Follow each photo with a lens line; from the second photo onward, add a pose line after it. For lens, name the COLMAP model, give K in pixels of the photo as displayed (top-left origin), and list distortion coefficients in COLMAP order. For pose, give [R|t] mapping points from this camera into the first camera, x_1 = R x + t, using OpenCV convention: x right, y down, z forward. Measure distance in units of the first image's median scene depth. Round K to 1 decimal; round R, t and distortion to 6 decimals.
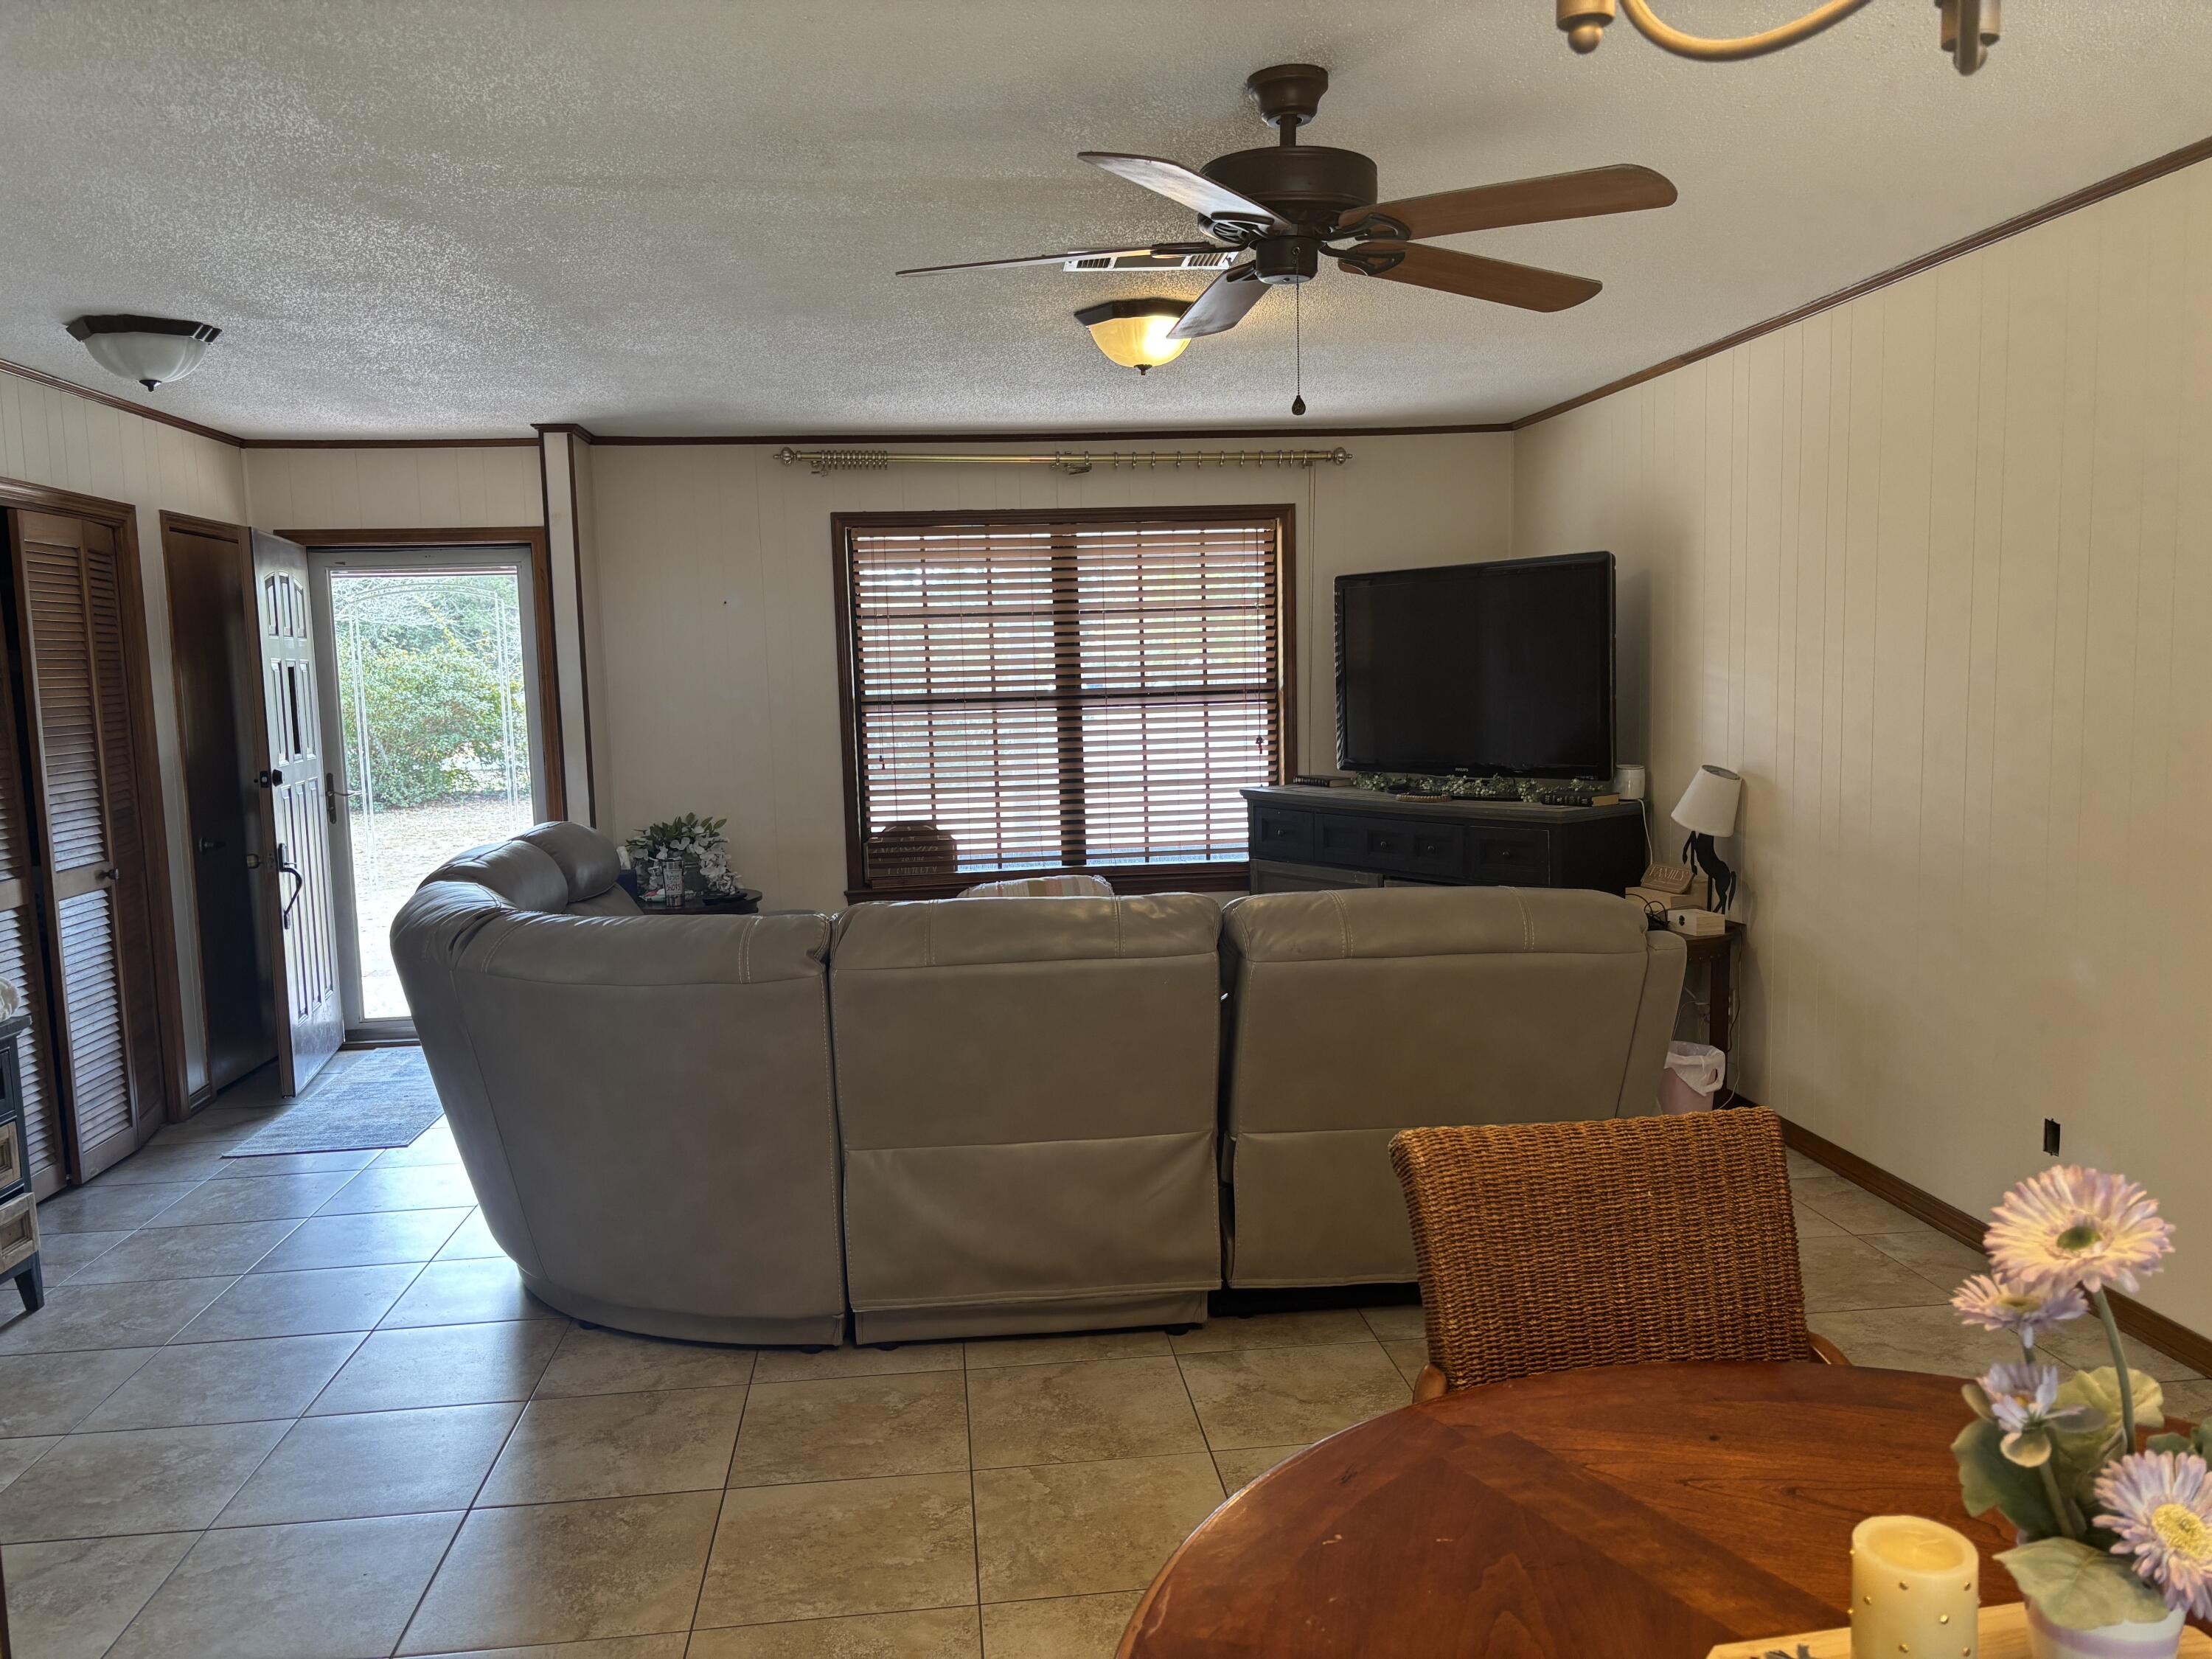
lens RADIAL K [[1694.3, 0, 1124.2], [0, 1694.3, 827.4], [0, 0, 1]] dist [0.060561, -0.066056]
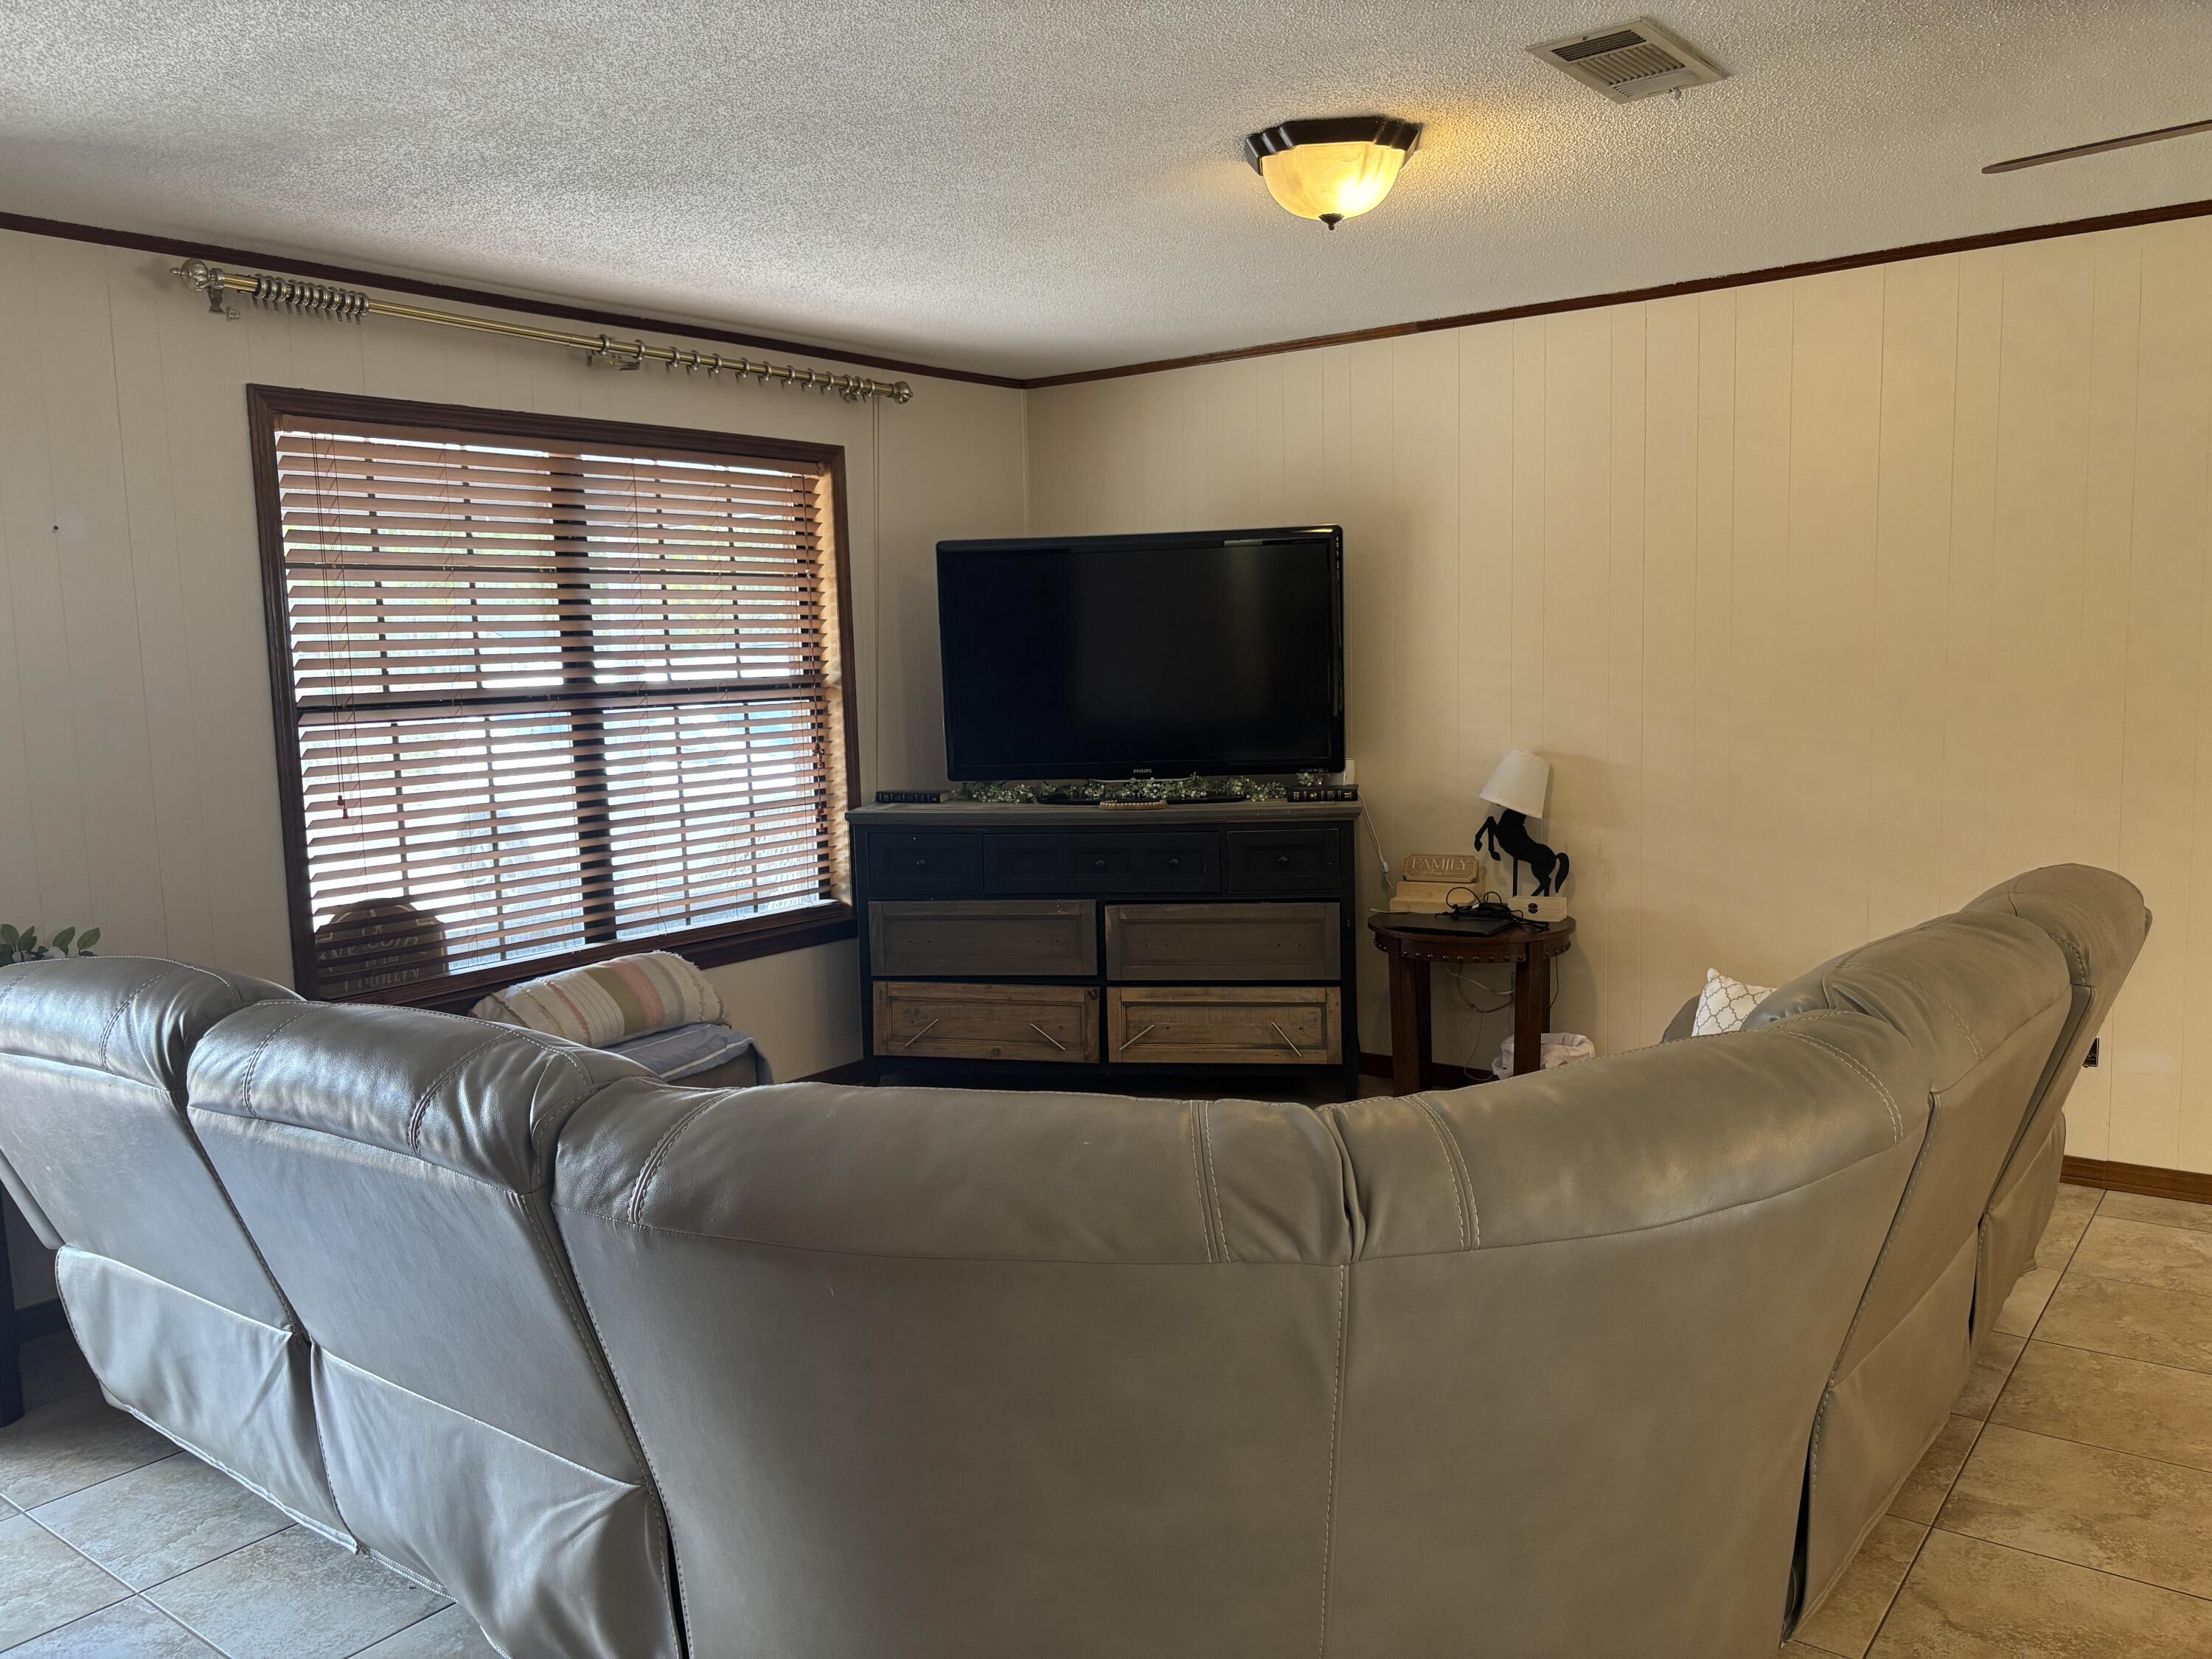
lens RADIAL K [[1694.3, 0, 1139.0], [0, 1694.3, 818.9], [0, 0, 1]] dist [0.060561, -0.066056]
pose [[0.684927, -0.067383, 0.725489, -0.384229], [0.078936, 0.996716, 0.018052, -0.022739], [-0.724323, 0.044903, 0.687997, 0.371946]]
